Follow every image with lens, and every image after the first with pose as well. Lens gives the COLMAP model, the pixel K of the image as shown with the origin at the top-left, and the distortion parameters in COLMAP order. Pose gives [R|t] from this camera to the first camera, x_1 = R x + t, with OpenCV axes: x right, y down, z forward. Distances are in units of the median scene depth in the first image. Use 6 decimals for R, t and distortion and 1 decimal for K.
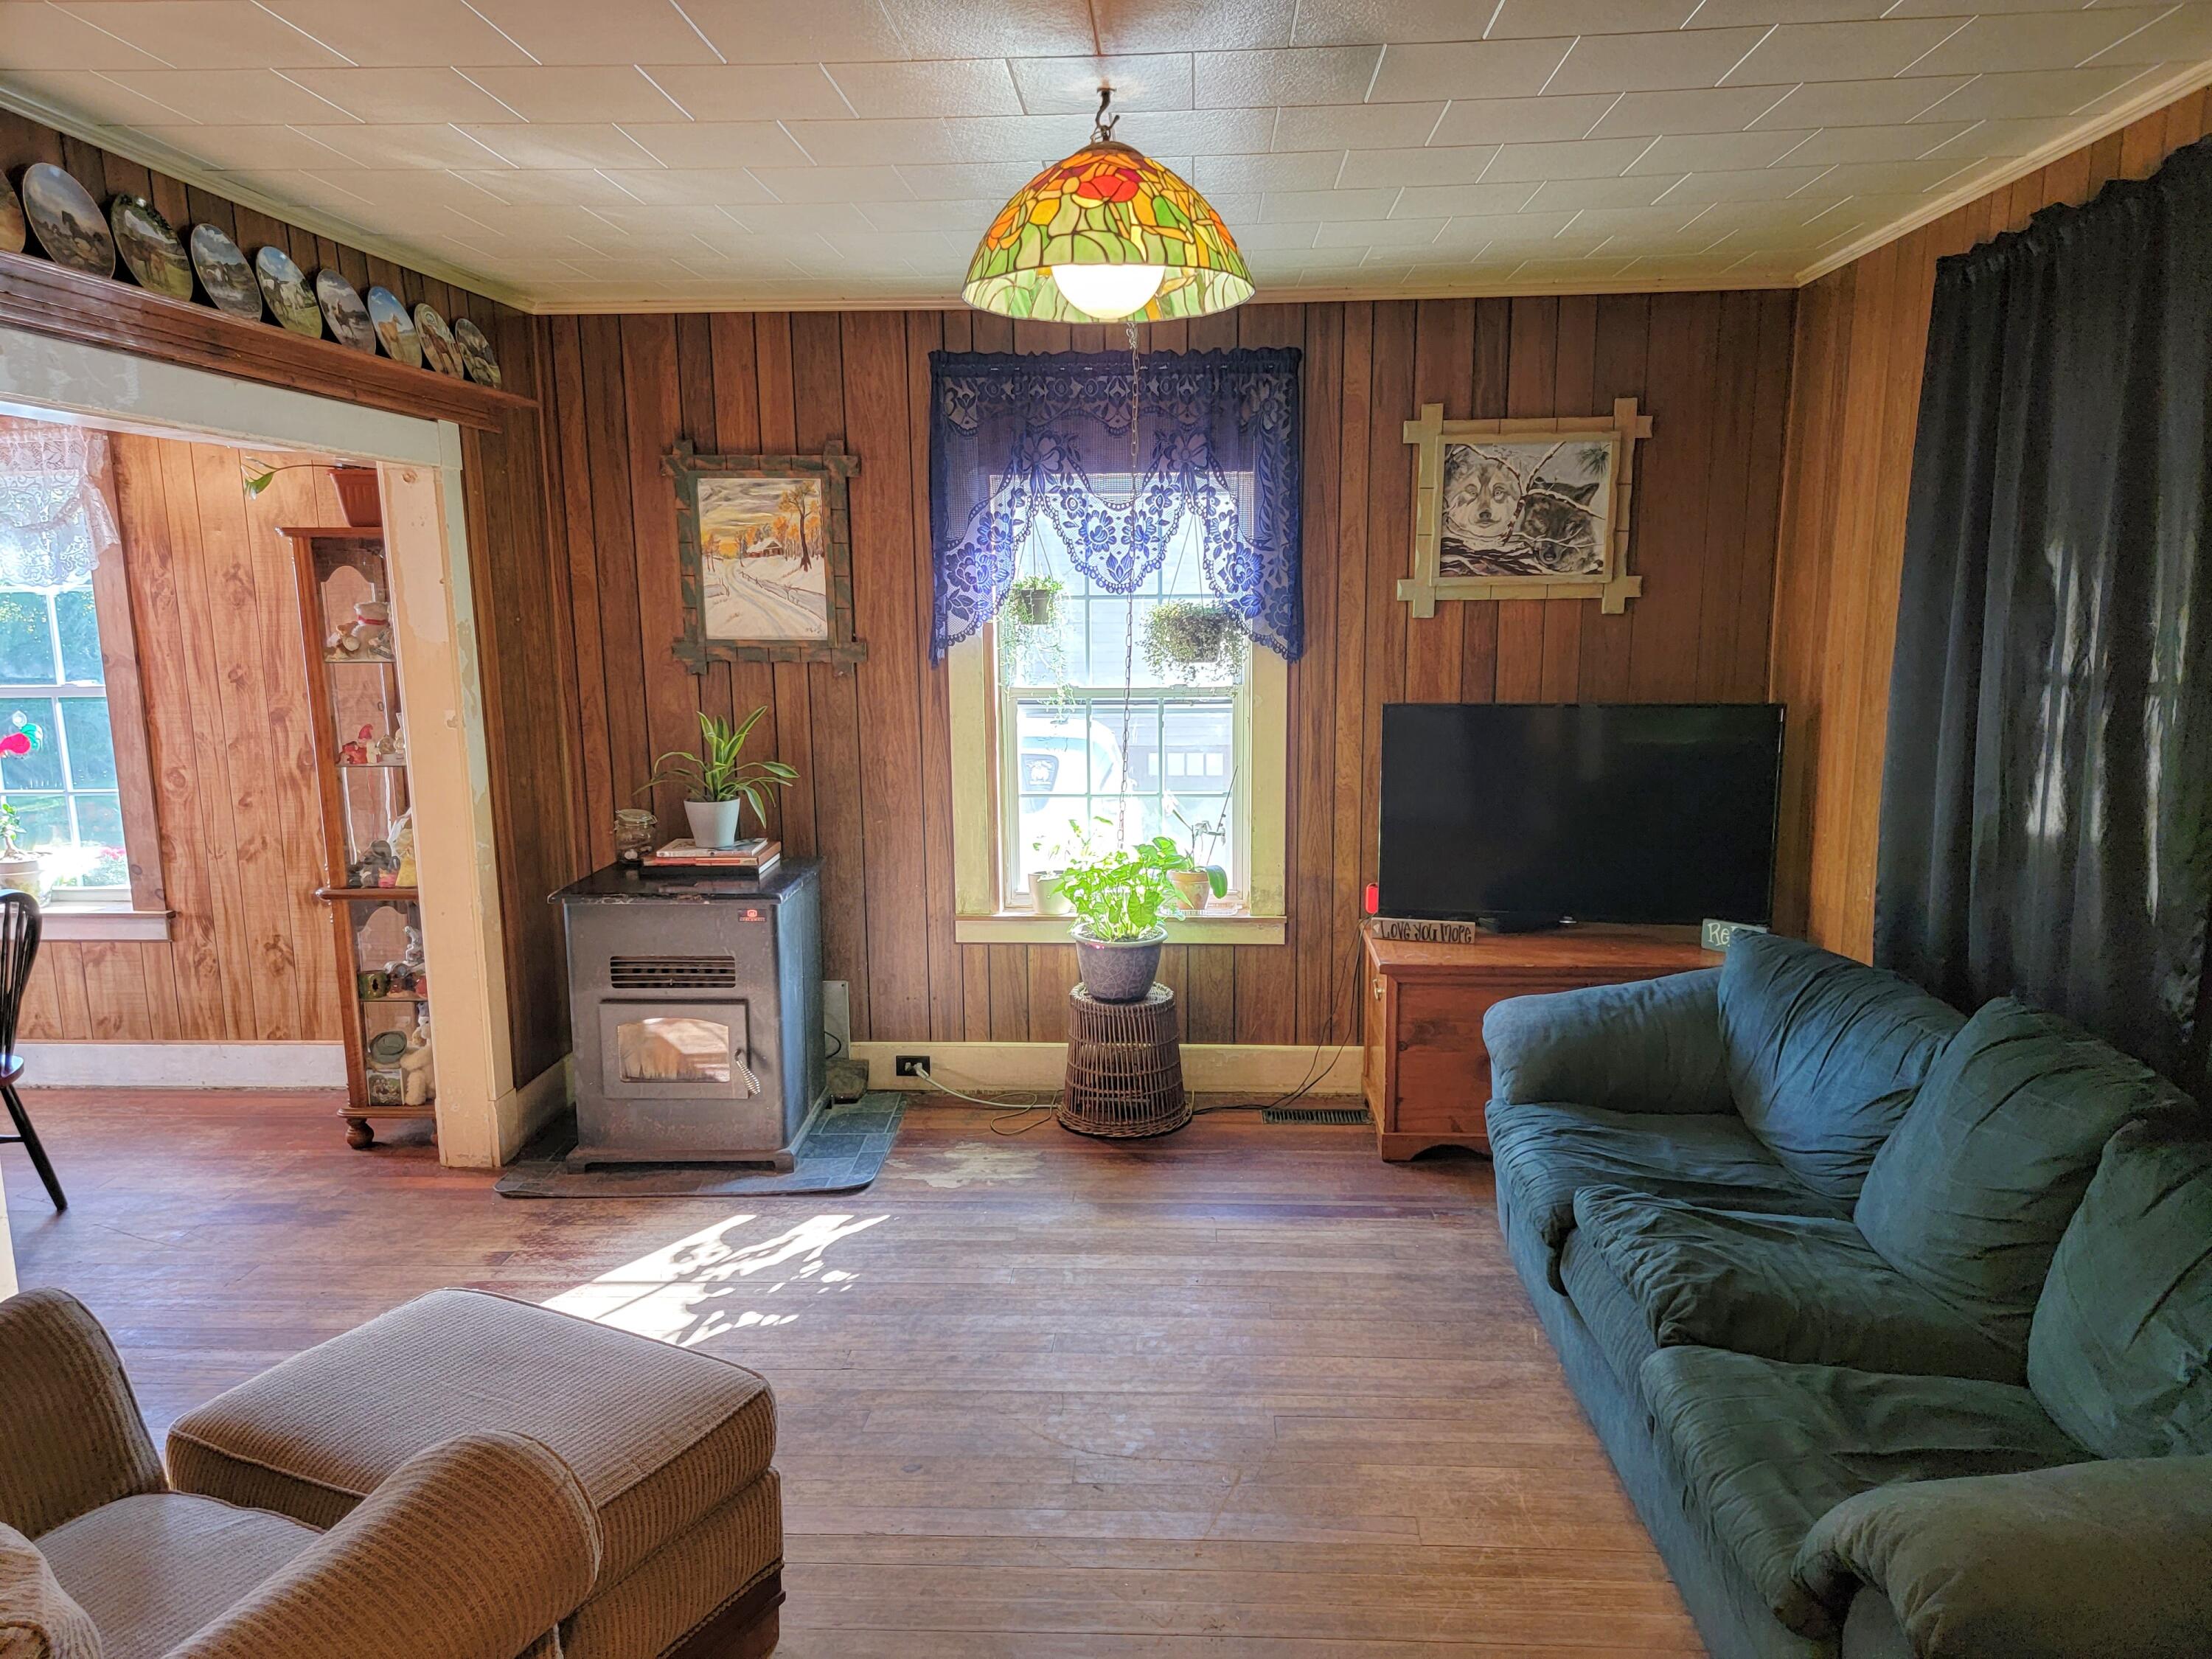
lens RADIAL K [[1535.1, 0, 1101.9], [0, 1535.1, 857.3], [0, 0, 1]] dist [0.091210, -0.070294]
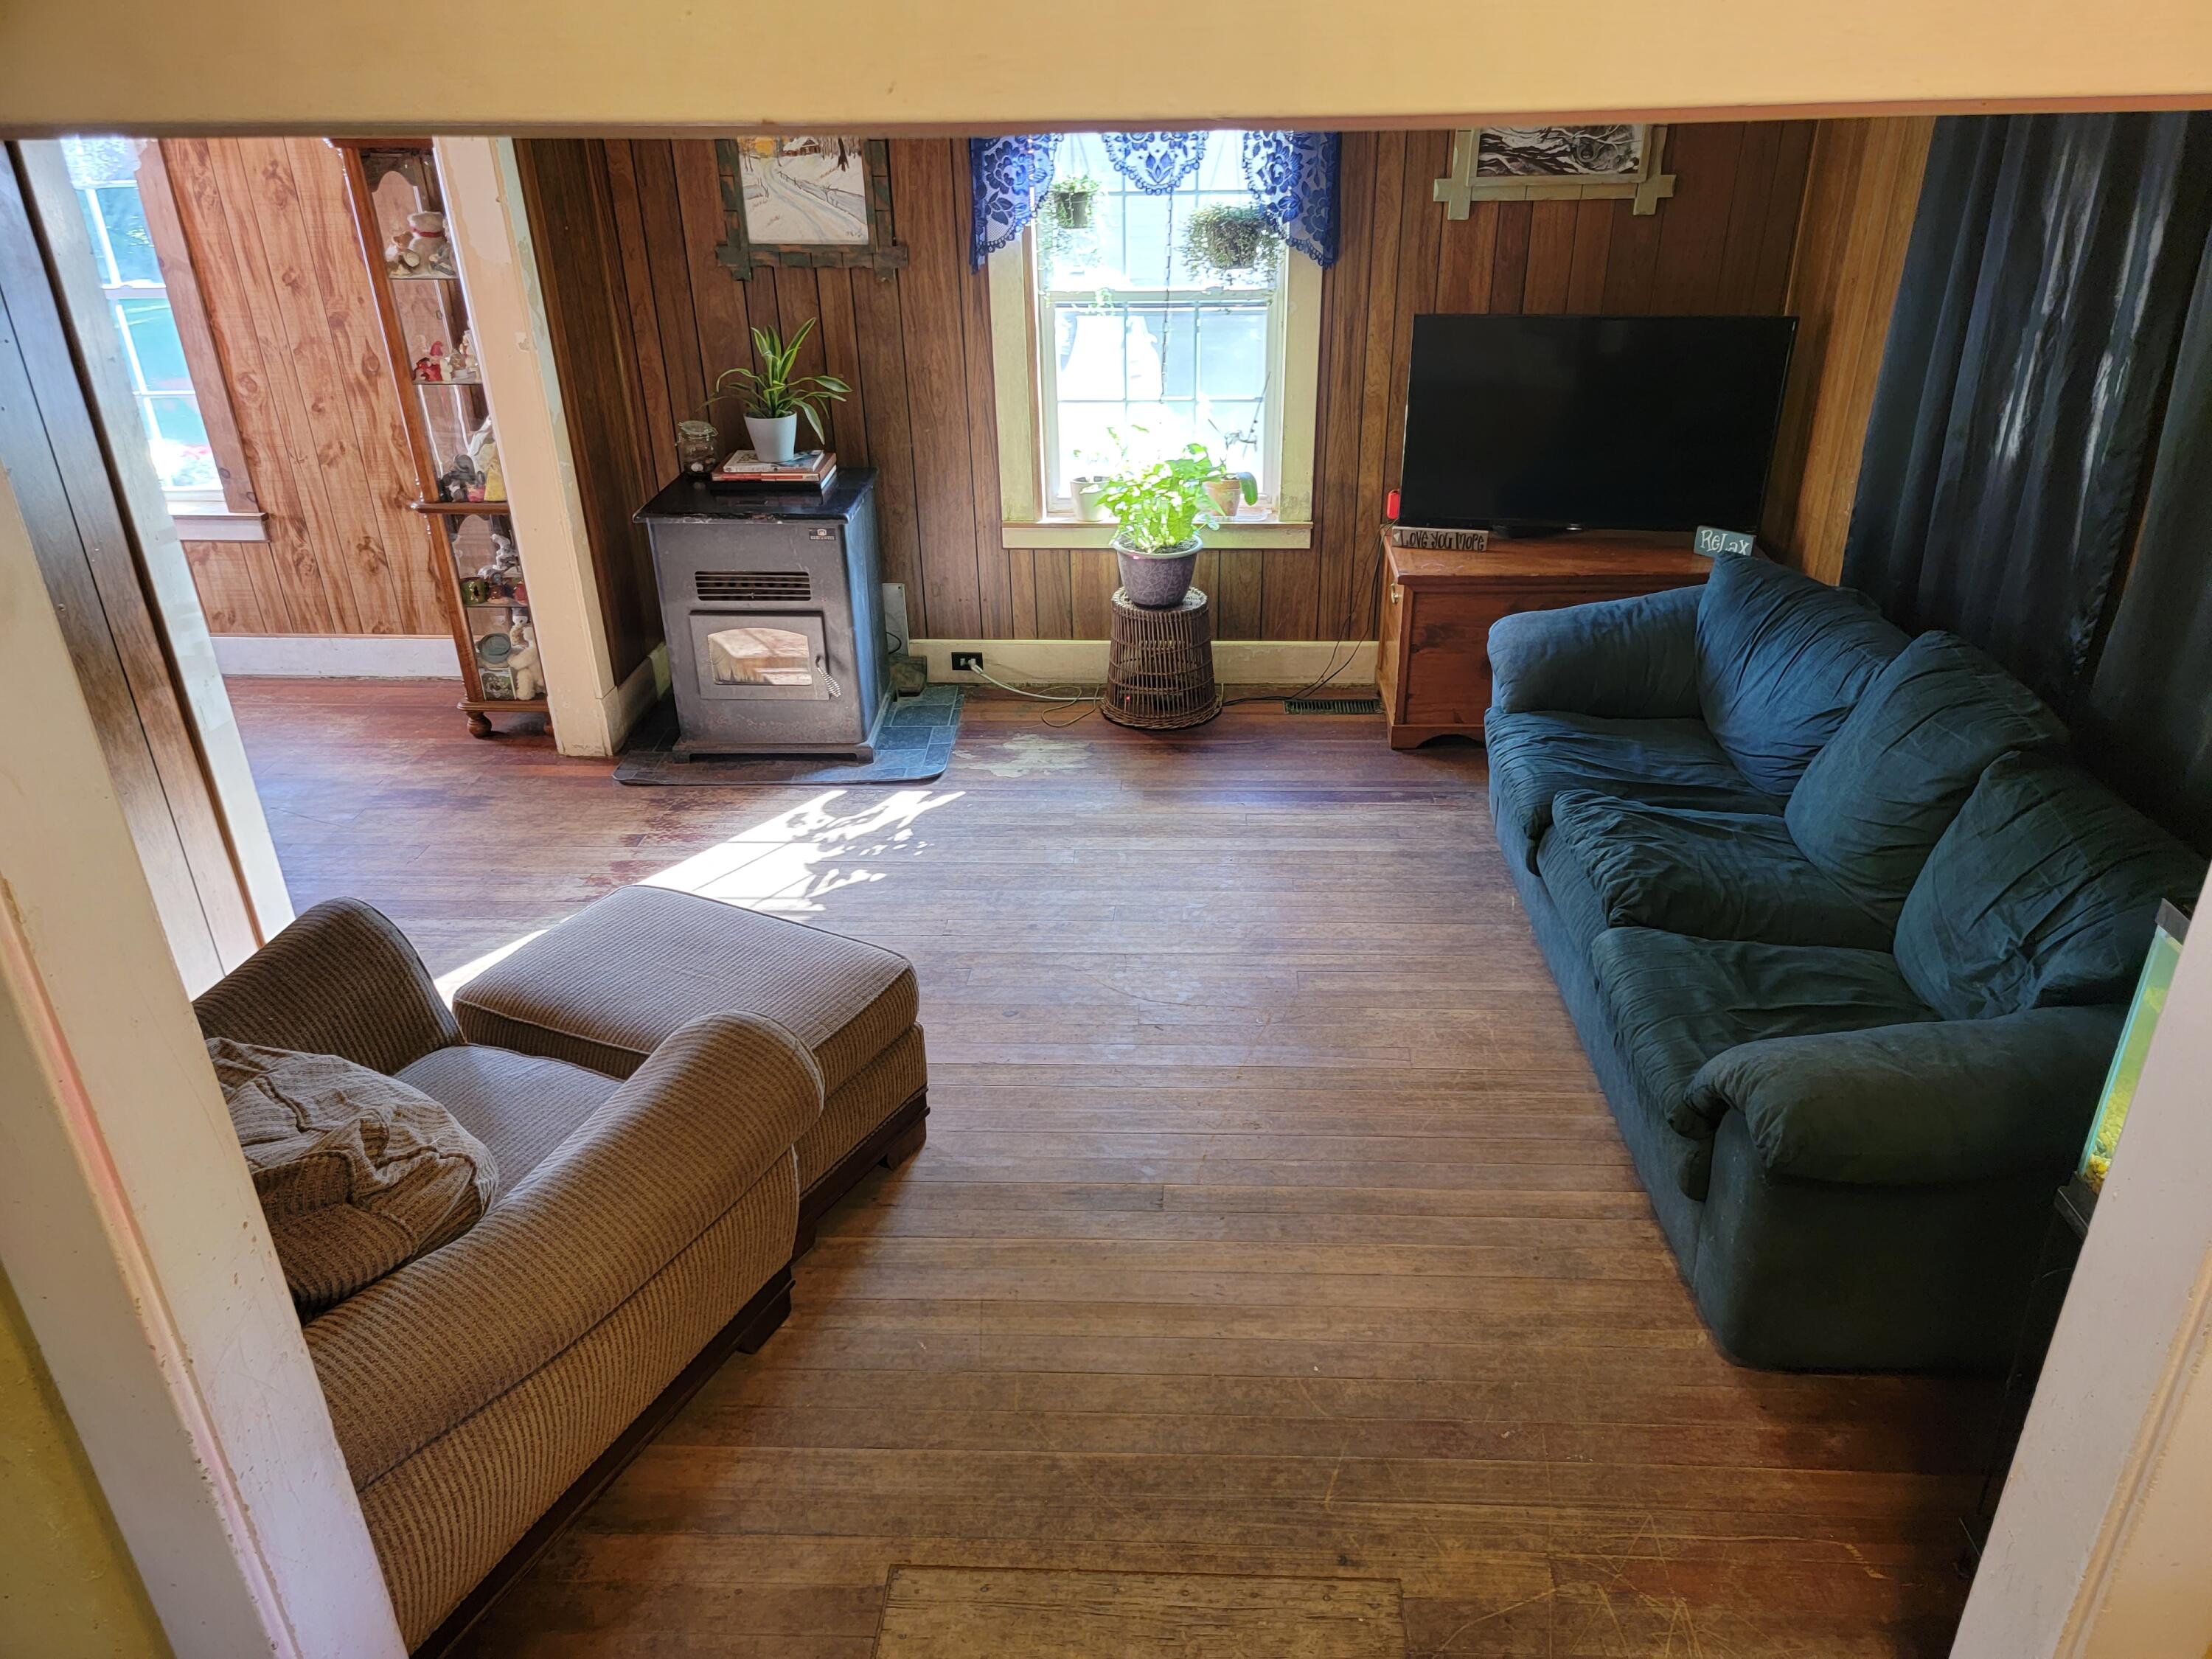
lens RADIAL K [[1535.1, 0, 1113.0], [0, 1535.1, 831.1], [0, 0, 1]] dist [0.091210, -0.070294]
pose [[0.999955, -0.008411, 0.004394, -0.026800], [0.006823, 0.959068, 0.283095, -0.063513], [-0.006596, -0.283053, 0.959082, -0.096070]]
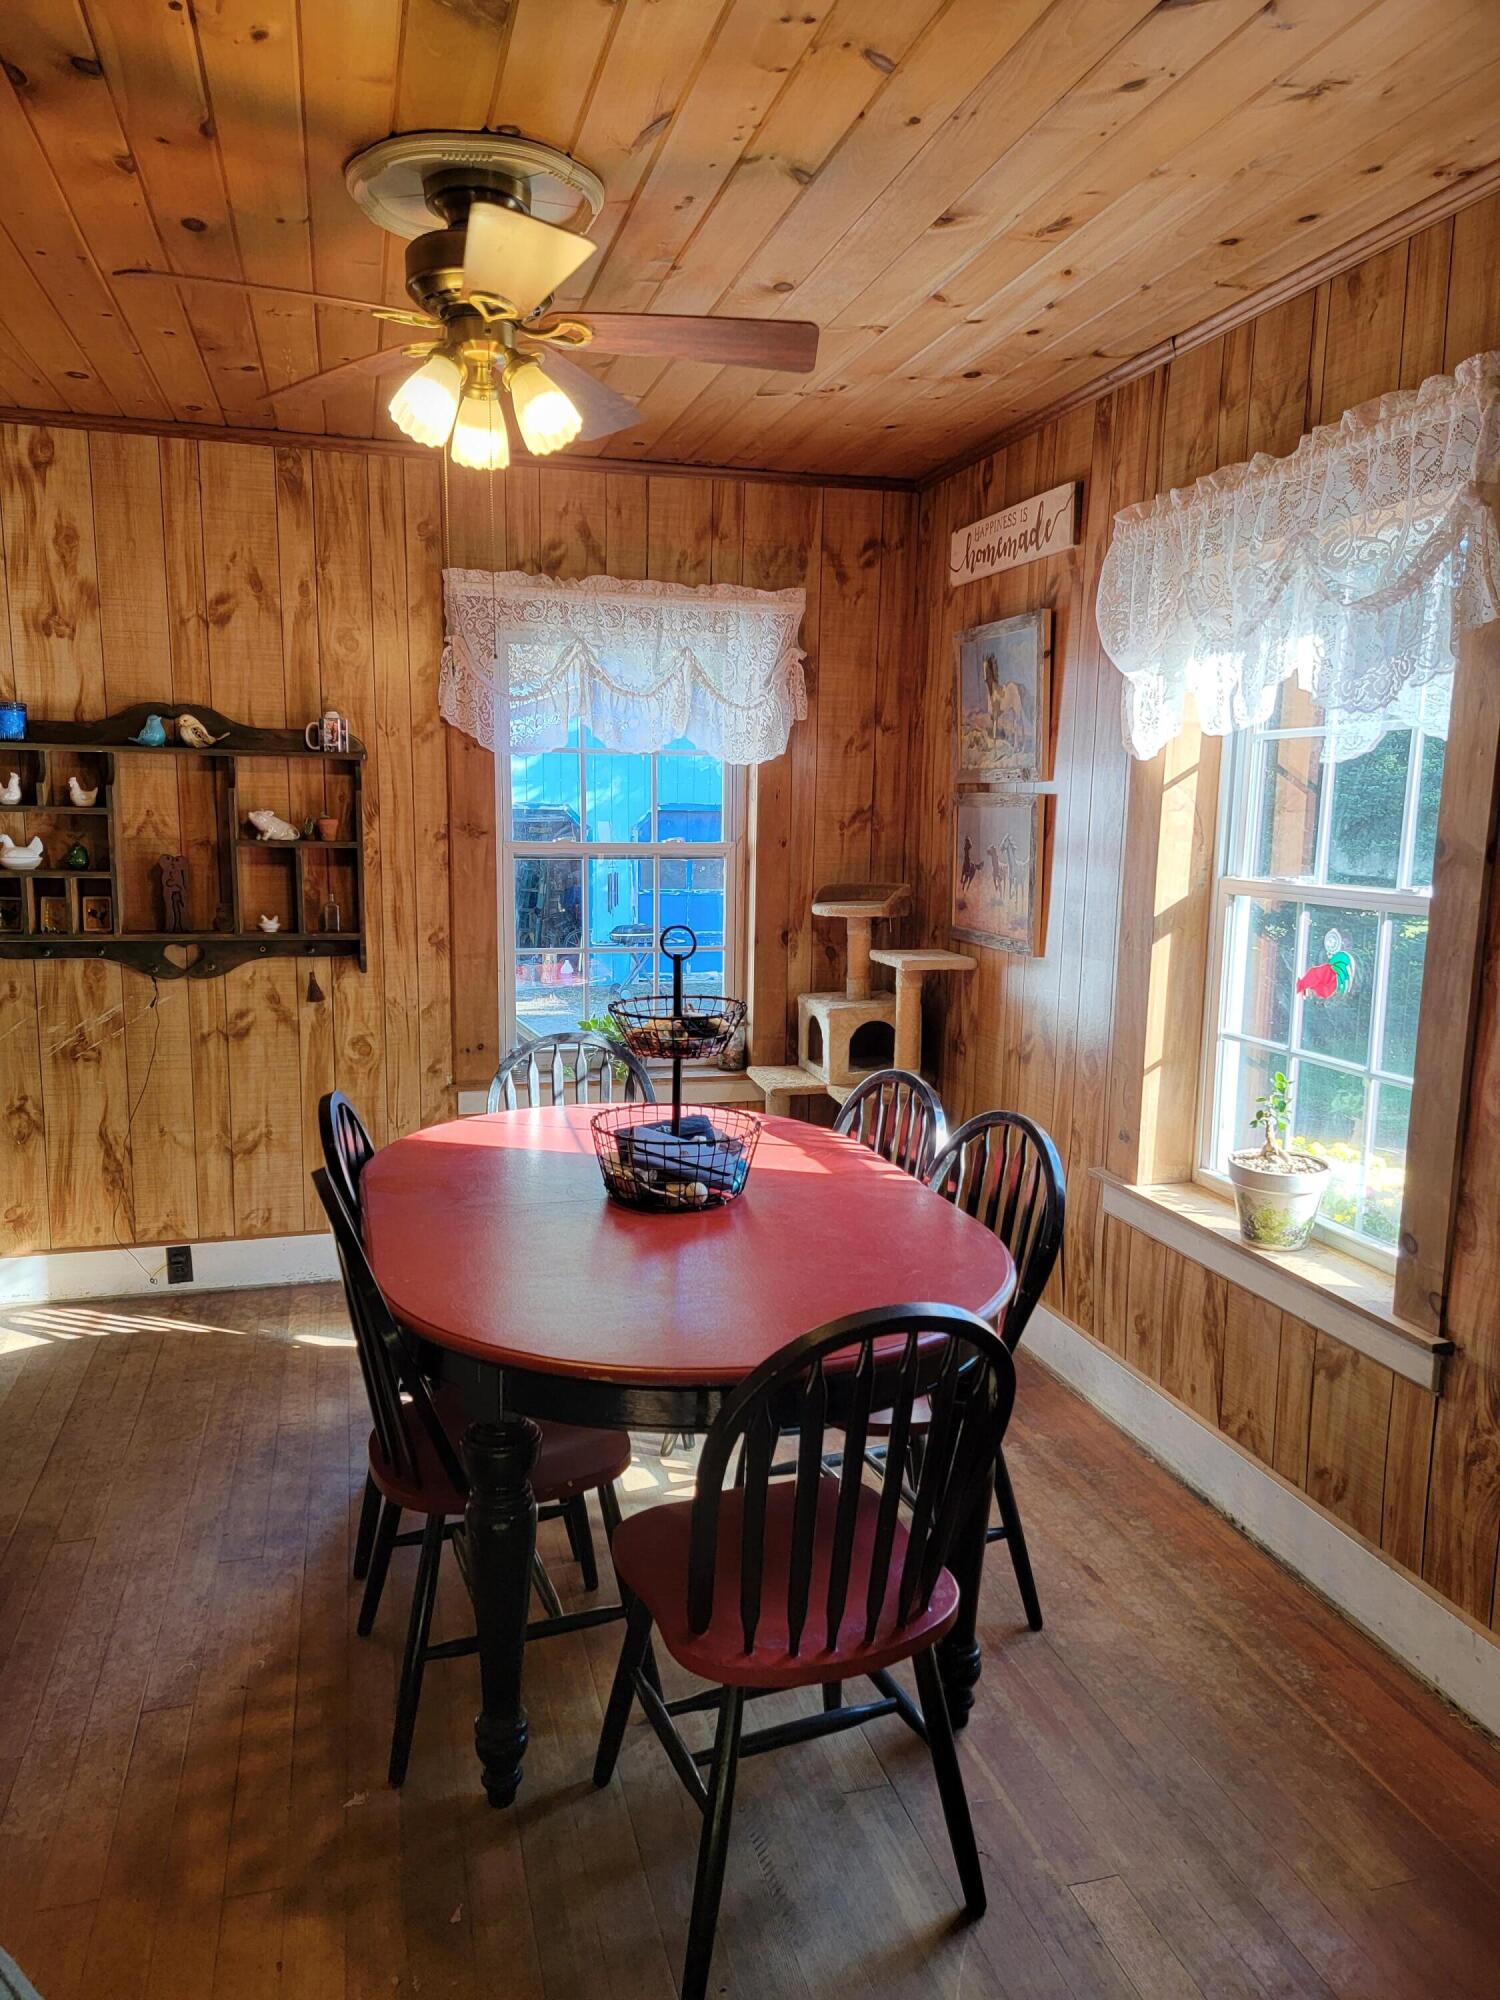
lens RADIAL K [[1388.0, 0, 737.9], [0, 1388.0, 1011.7], [0, 0, 1]] dist [0.091210, -0.070294]
pose [[0.326793, 0.164809, -0.930615, -0.286793], [-0.181195, 0.977337, 0.109455, -0.090112], [0.927564, 0.132854, 0.349250, 0.685793]]
